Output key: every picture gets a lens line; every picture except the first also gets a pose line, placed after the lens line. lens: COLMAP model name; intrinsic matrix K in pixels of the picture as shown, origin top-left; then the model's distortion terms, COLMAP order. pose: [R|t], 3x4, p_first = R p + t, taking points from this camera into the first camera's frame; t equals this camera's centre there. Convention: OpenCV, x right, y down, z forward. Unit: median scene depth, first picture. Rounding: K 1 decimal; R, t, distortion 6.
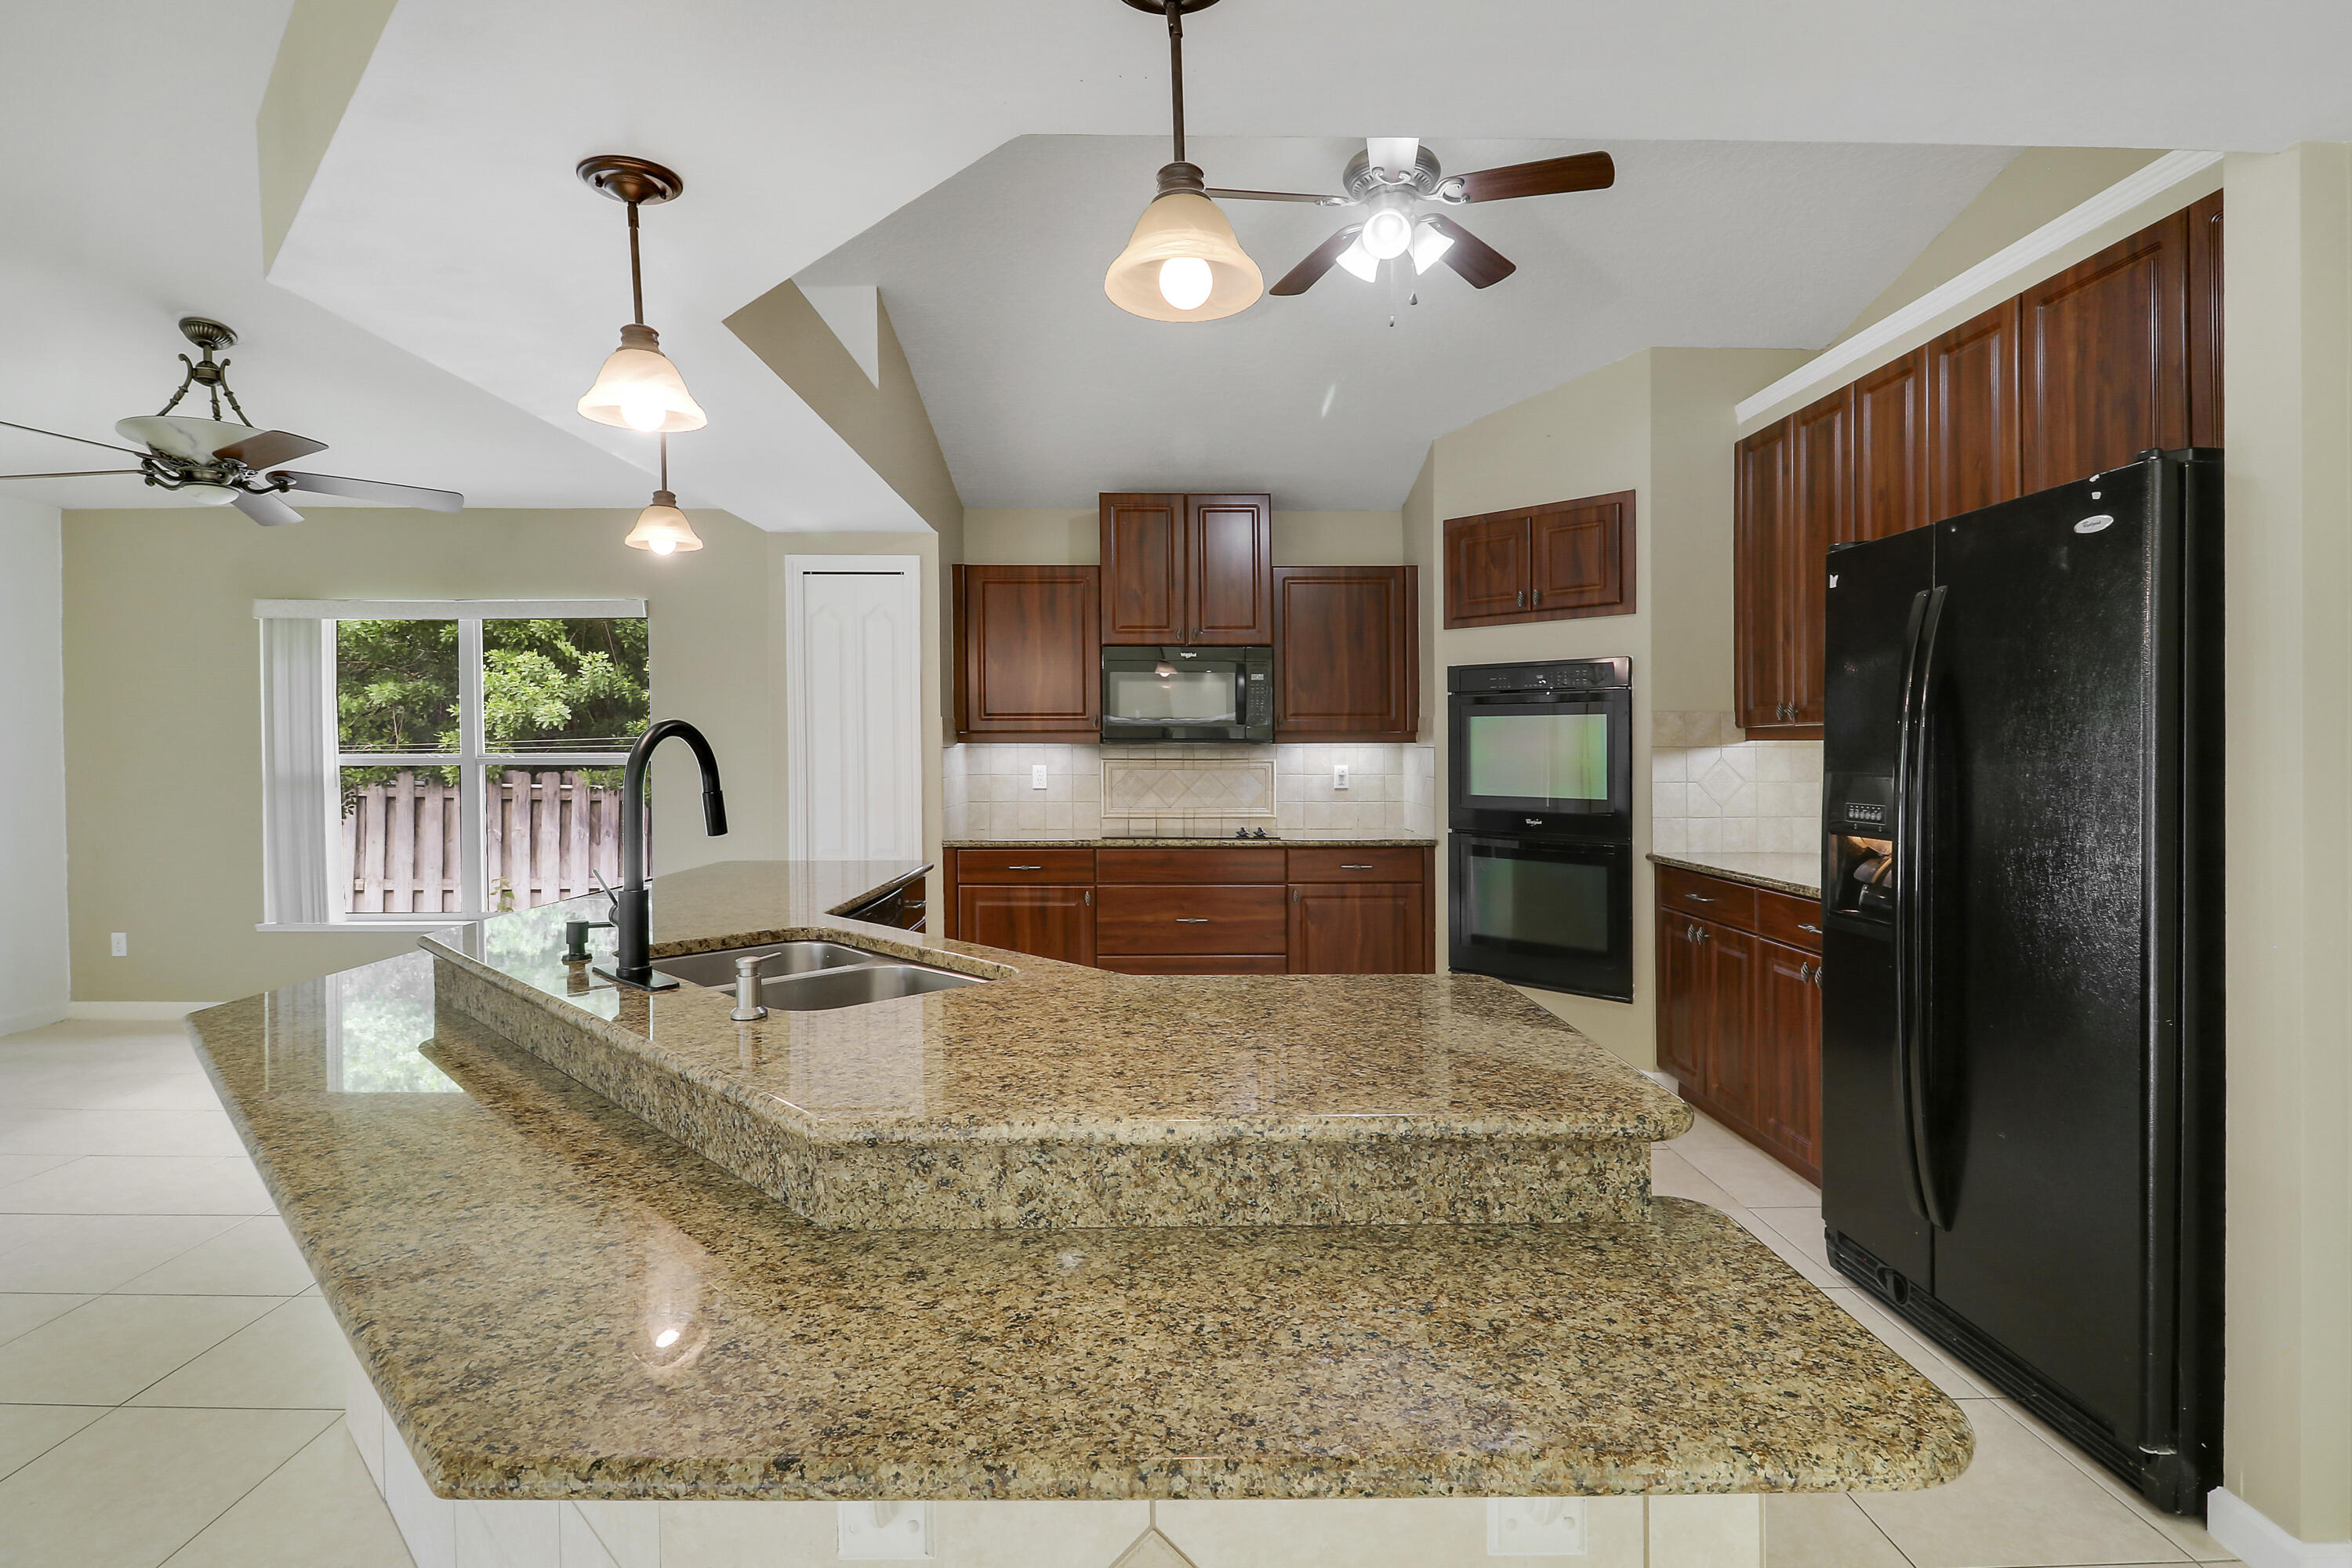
lens RADIAL K [[1133.6, 0, 1176.0], [0, 1133.6, 784.0], [0, 0, 1]] dist [-0.002702, -0.000882]
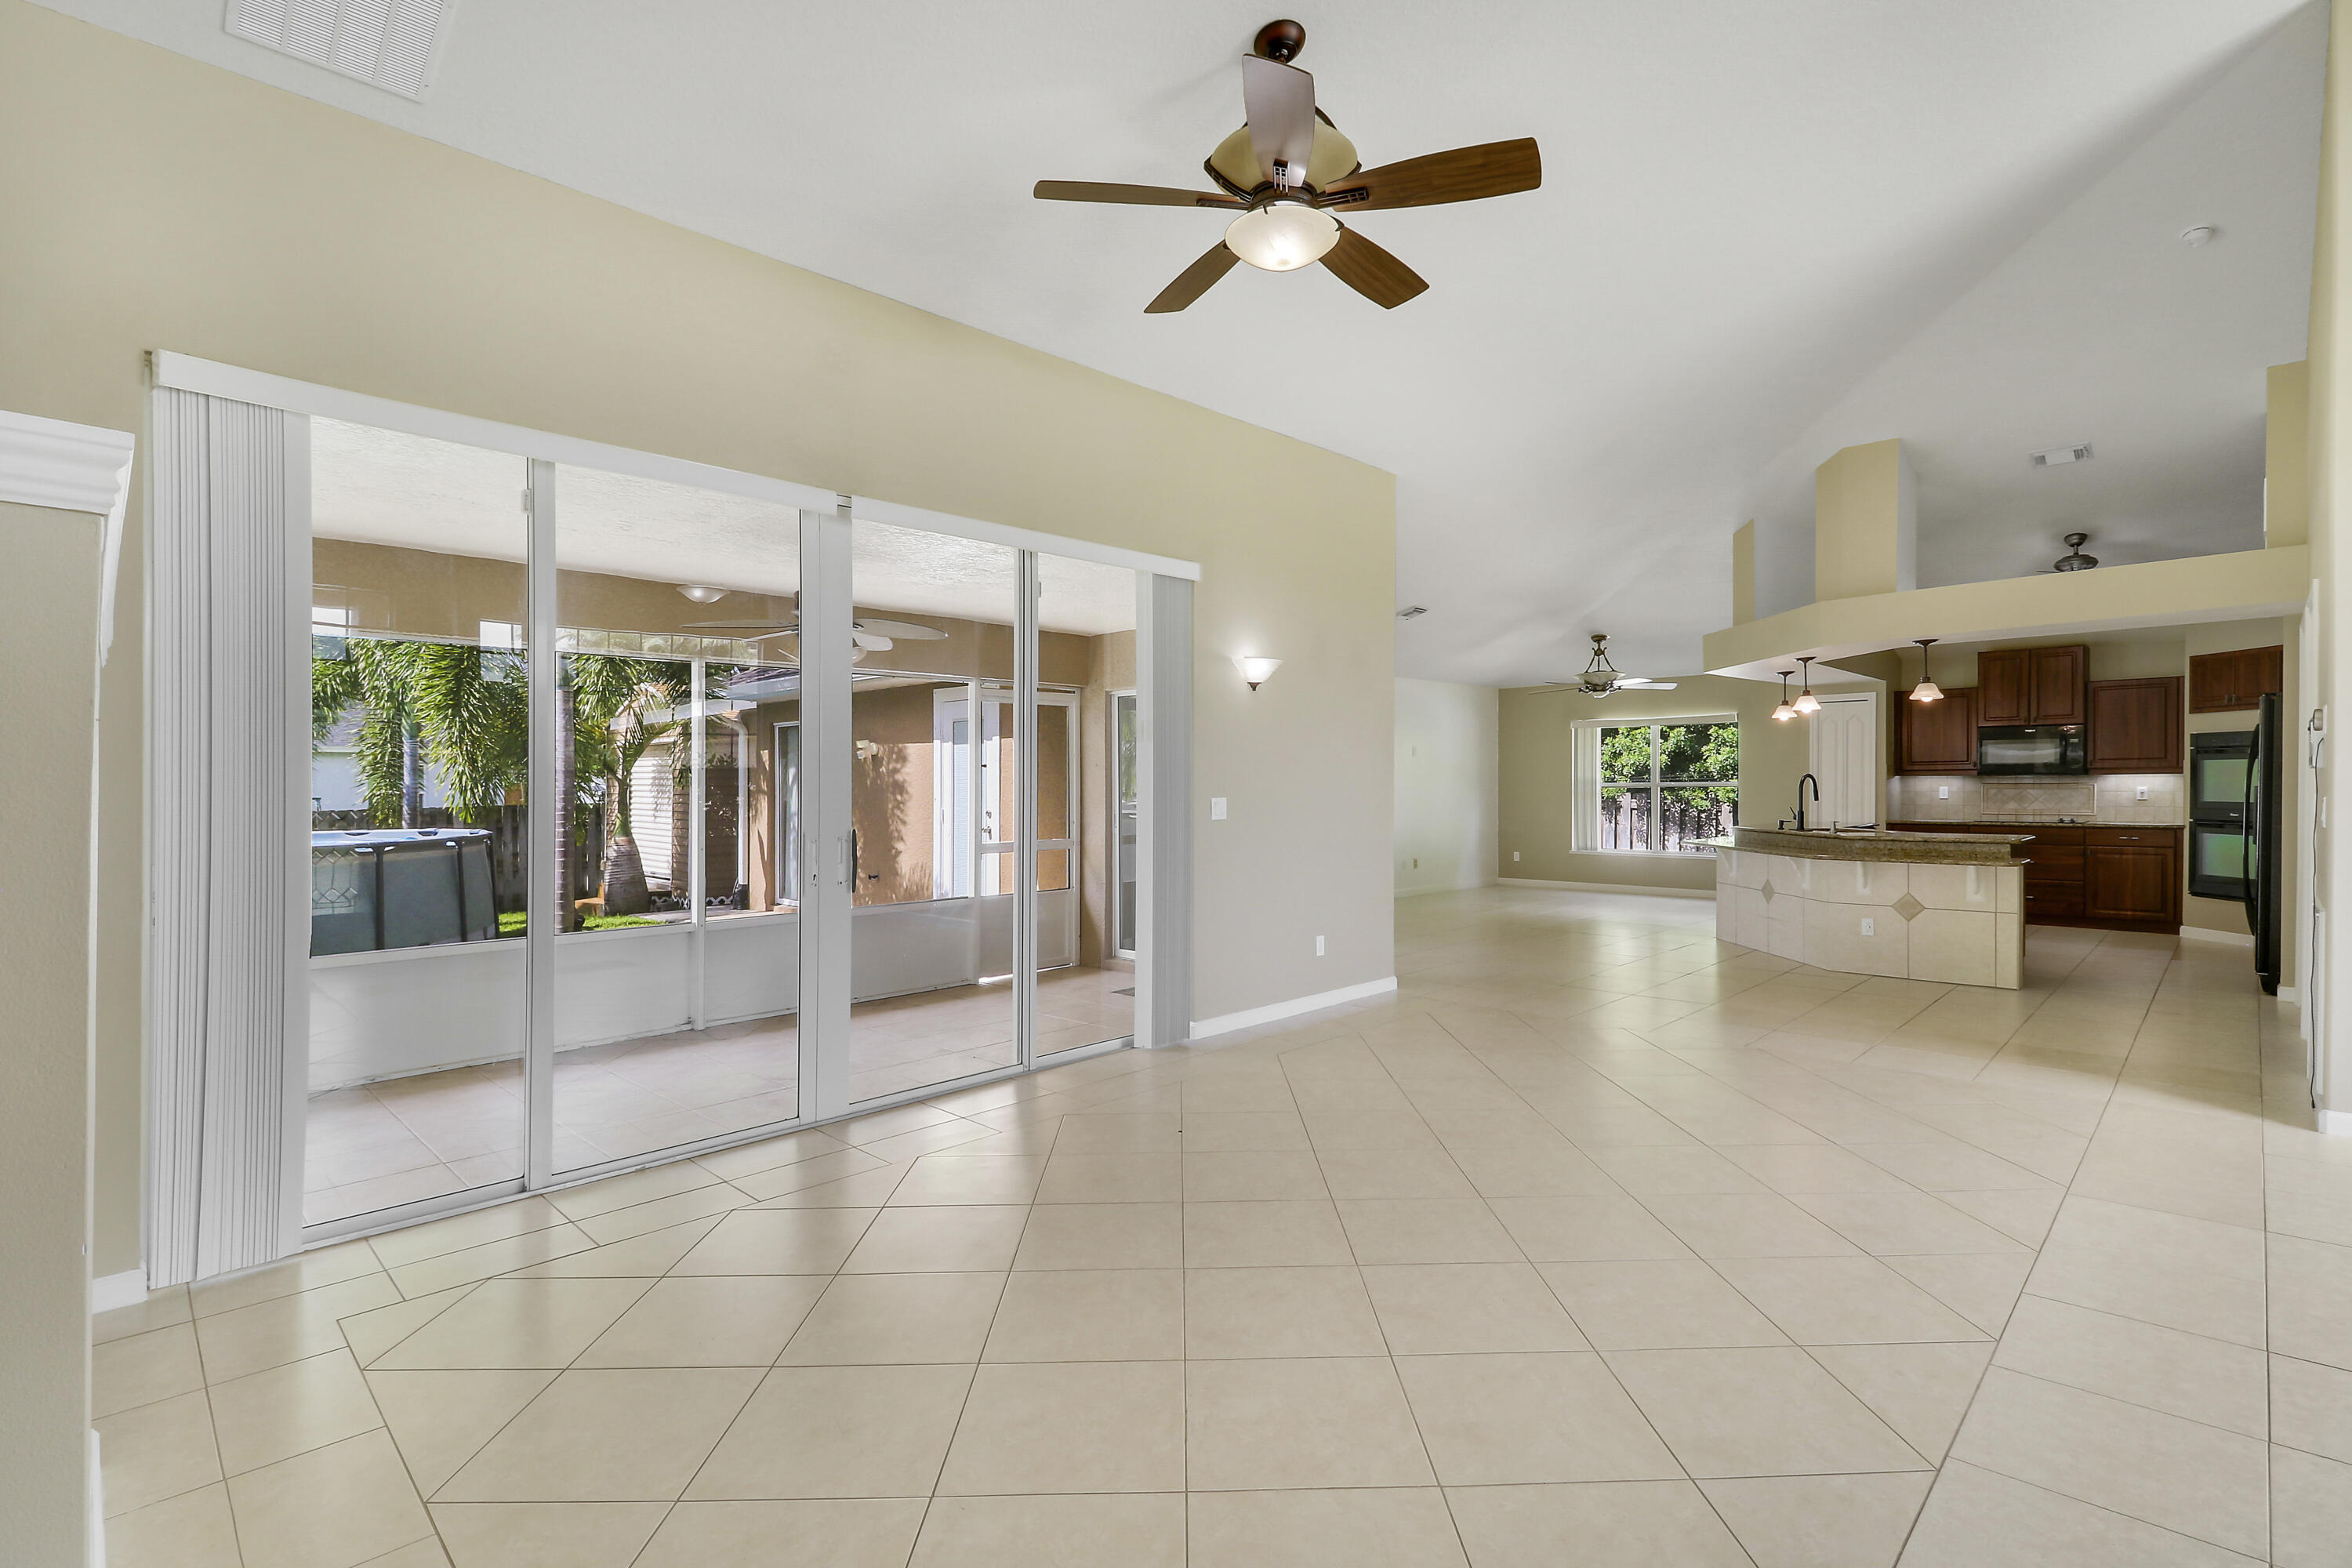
lens RADIAL K [[1133.6, 0, 1176.0], [0, 1133.6, 784.0], [0, 0, 1]] dist [-0.002702, -0.000882]
pose [[0.709829, -0.002059, -0.704371, 0.341401], [-0.017775, 0.999625, -0.020836, 0.046790], [0.704149, 0.027310, 0.709527, -1.436667]]
